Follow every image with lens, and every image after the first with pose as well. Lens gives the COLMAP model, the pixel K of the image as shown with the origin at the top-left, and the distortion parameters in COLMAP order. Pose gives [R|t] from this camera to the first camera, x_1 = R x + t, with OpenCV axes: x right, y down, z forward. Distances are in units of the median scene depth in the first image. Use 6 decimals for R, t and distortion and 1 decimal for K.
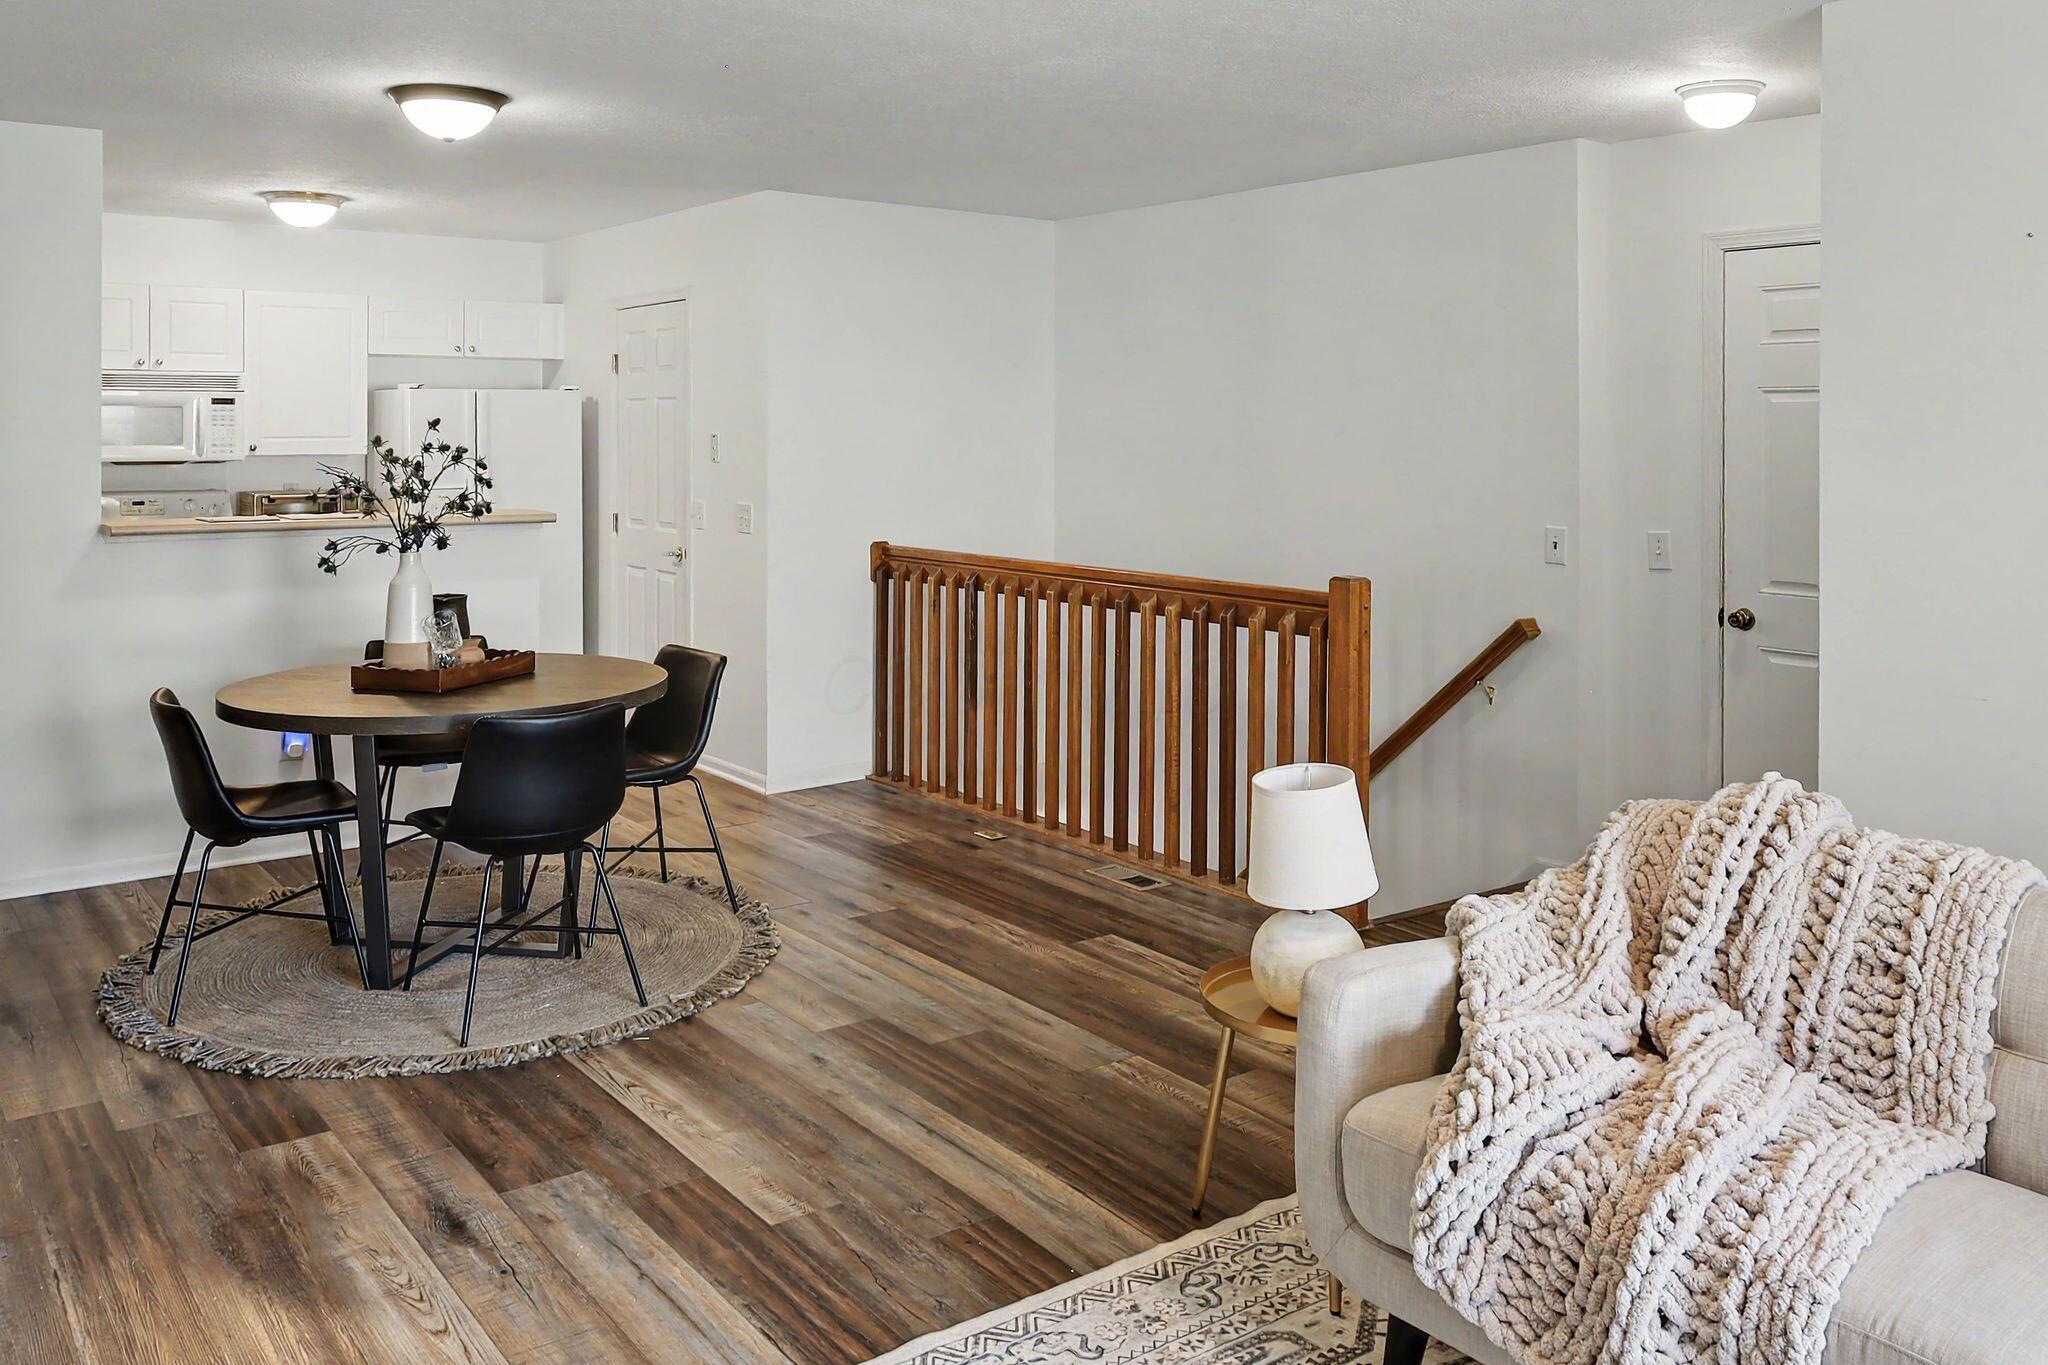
lens RADIAL K [[1642.9, 0, 1021.0], [0, 1642.9, 455.7], [0, 0, 1]] dist [-0.012470, 0.005383]
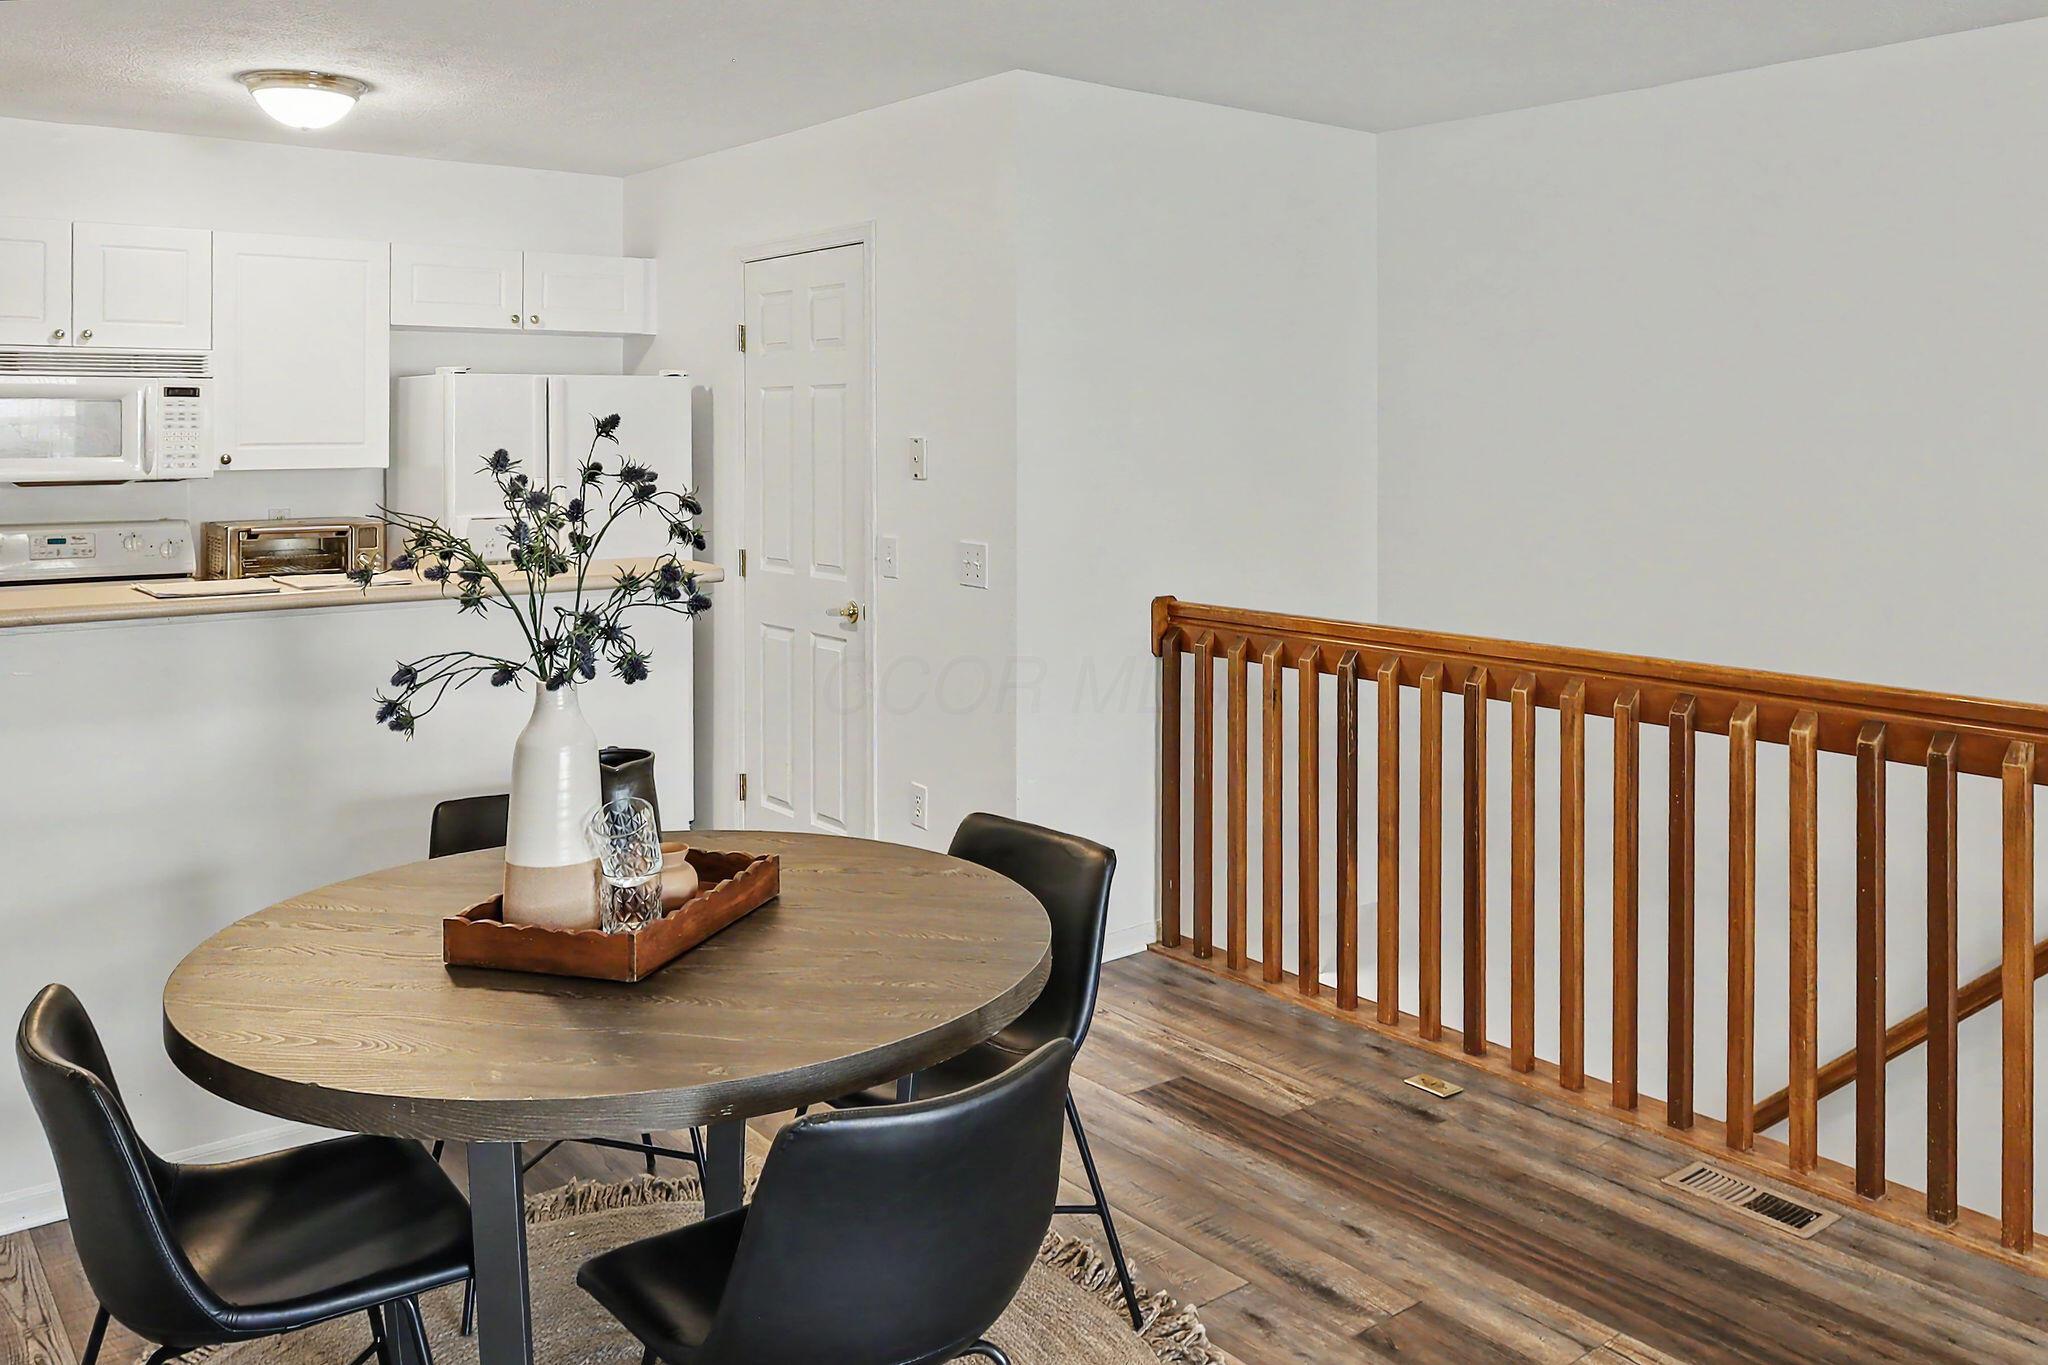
lens RADIAL K [[1626.4, 0, 1012.8], [0, 1626.4, 441.1], [0, 0, 1]] dist [-0.001952, 0.002794]
pose [[0.999834, -0.003274, 0.017910, -0.185203], [0.003417, 0.999963, -0.007924, -0.007441], [-0.017883, 0.007984, 0.999808, 0.383305]]
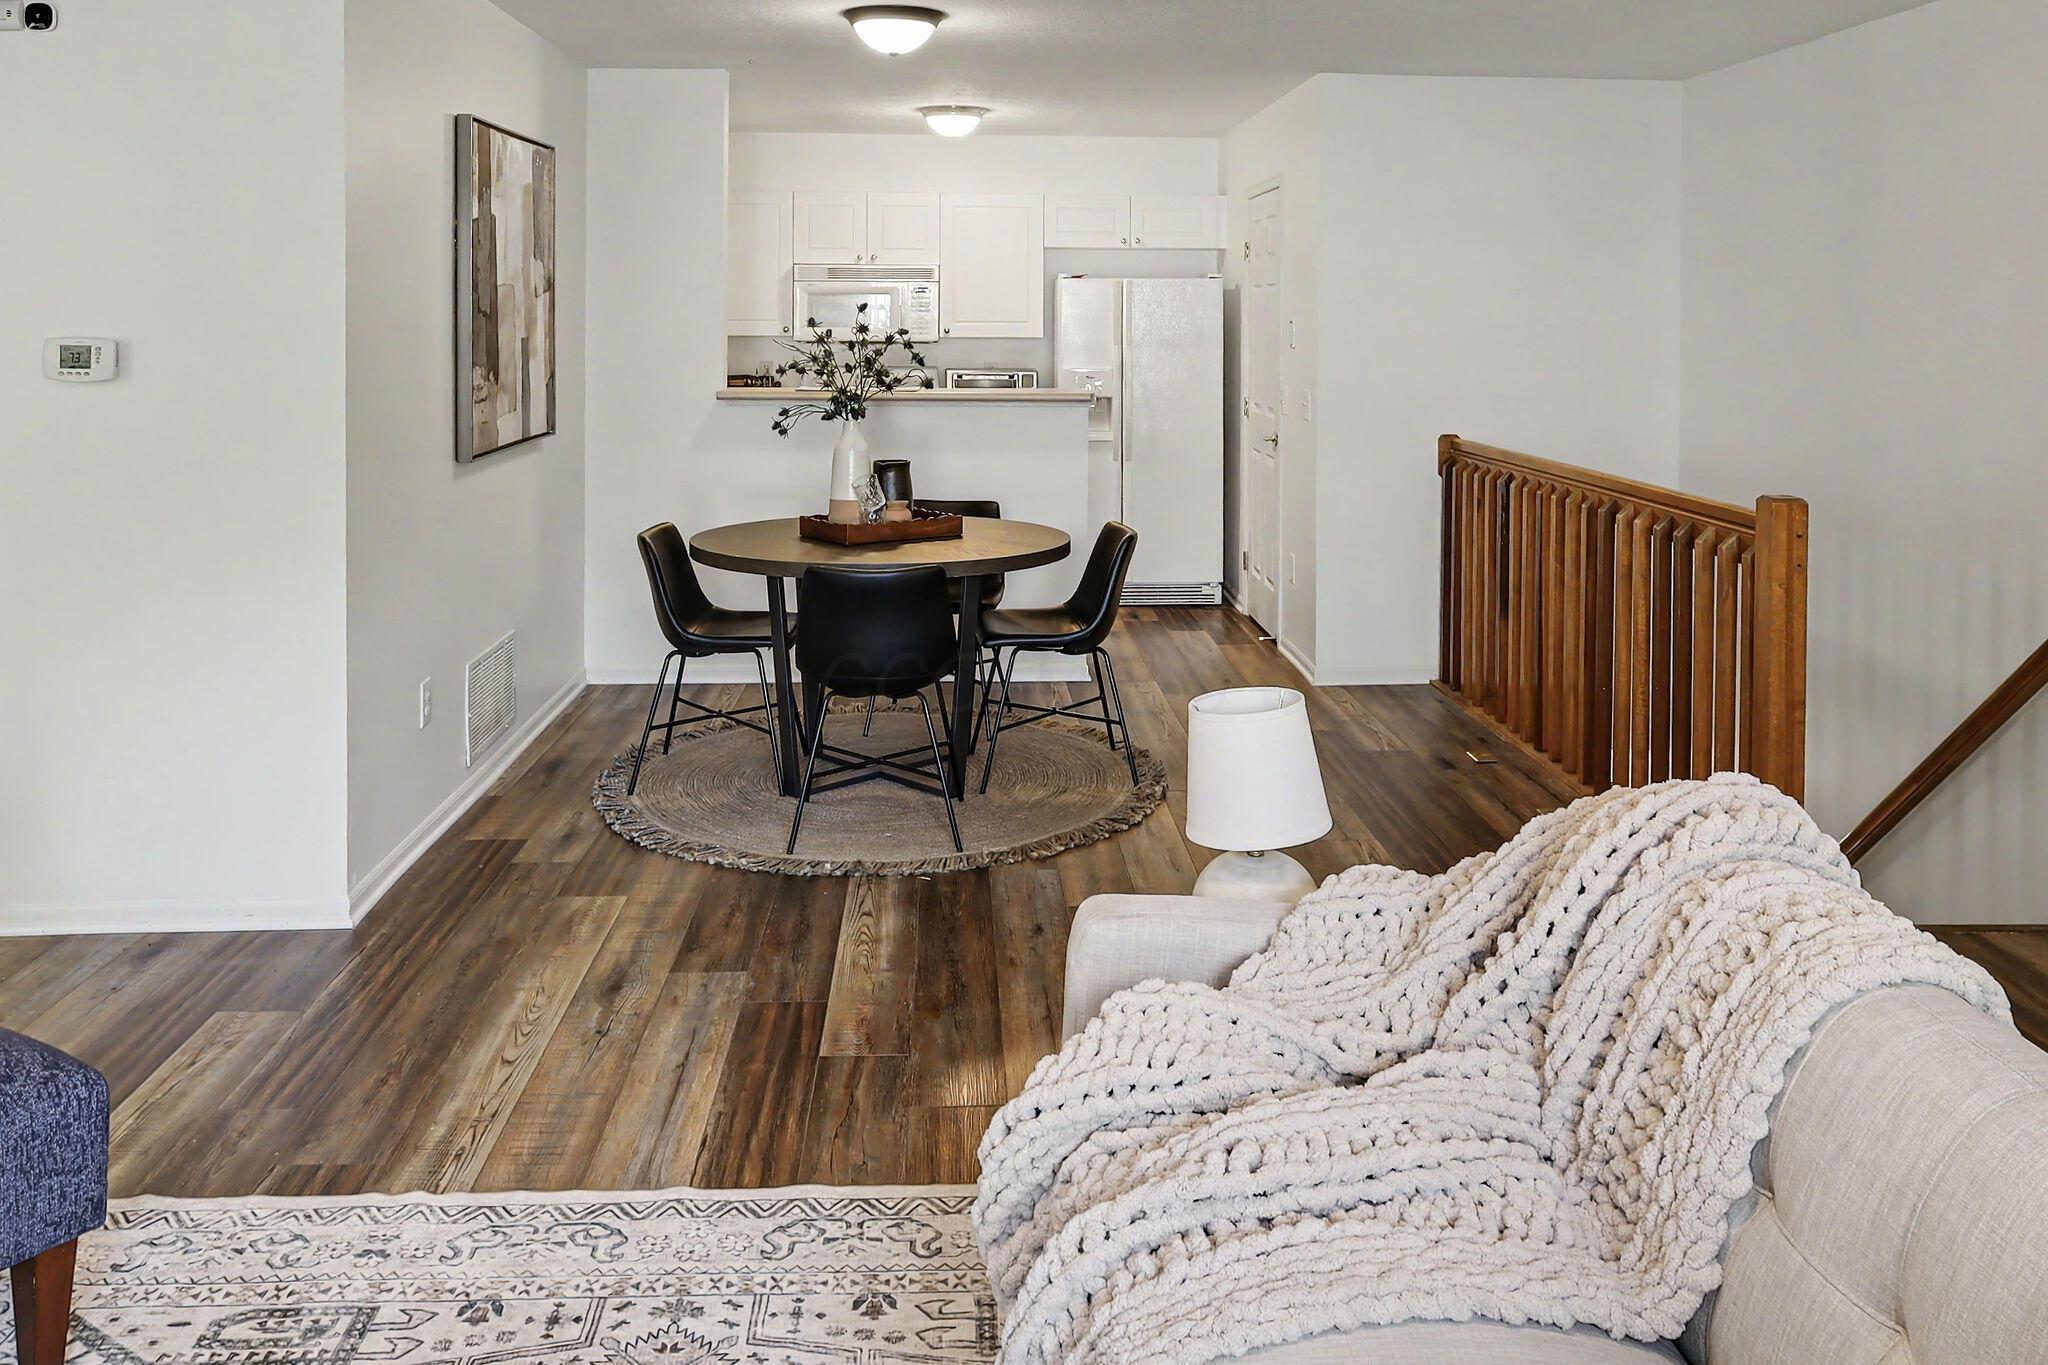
lens RADIAL K [[1640.9, 0, 1043.8], [0, 1640.9, 358.6], [0, 0, 1]] dist [0.001945, -0.007881]
pose [[0.831004, 0.017058, -0.556004, 0.282814], [-0.013087, 0.999853, 0.011116, 0.001172], [0.556112, -0.001961, 0.831105, 0.099025]]
